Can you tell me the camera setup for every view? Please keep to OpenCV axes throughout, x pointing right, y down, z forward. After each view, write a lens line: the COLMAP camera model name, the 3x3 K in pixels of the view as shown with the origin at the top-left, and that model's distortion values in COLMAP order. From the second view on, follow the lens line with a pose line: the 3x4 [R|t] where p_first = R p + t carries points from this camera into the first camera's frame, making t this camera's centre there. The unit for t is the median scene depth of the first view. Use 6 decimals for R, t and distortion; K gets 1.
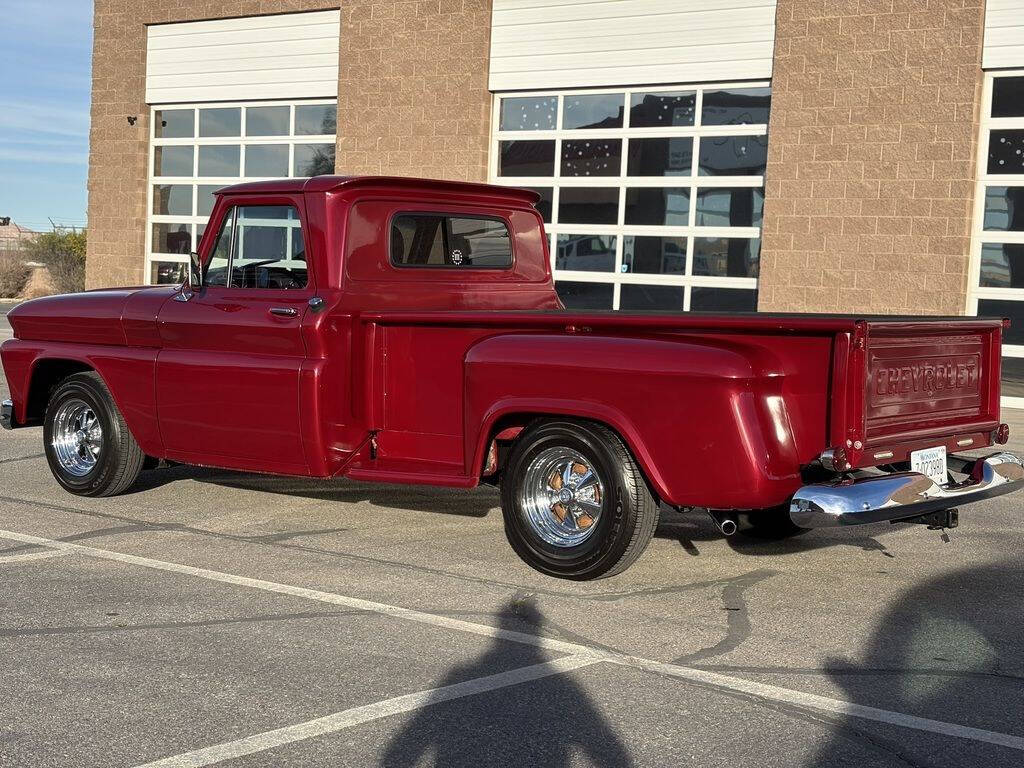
lens RADIAL K [[1538.1, 0, 512.0], [0, 1538.1, 384.0], [0, 0, 1]] dist [0.202434, -0.942199]
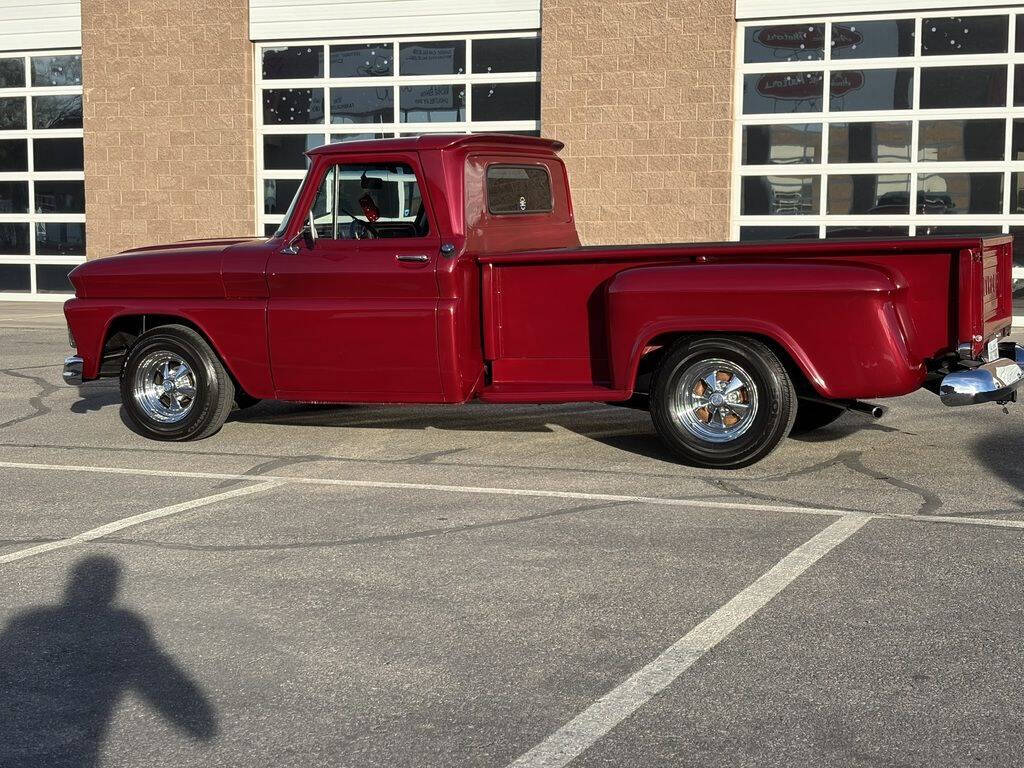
lens RADIAL K [[1538.1, 0, 512.0], [0, 1538.1, 384.0], [0, 0, 1]] dist [0.202434, -0.942199]
pose [[0.961682, -0.068221, 0.265545, -0.165349], [0.058149, 0.997265, 0.045616, -0.001193], [-0.267930, -0.028427, 0.963019, -0.041330]]
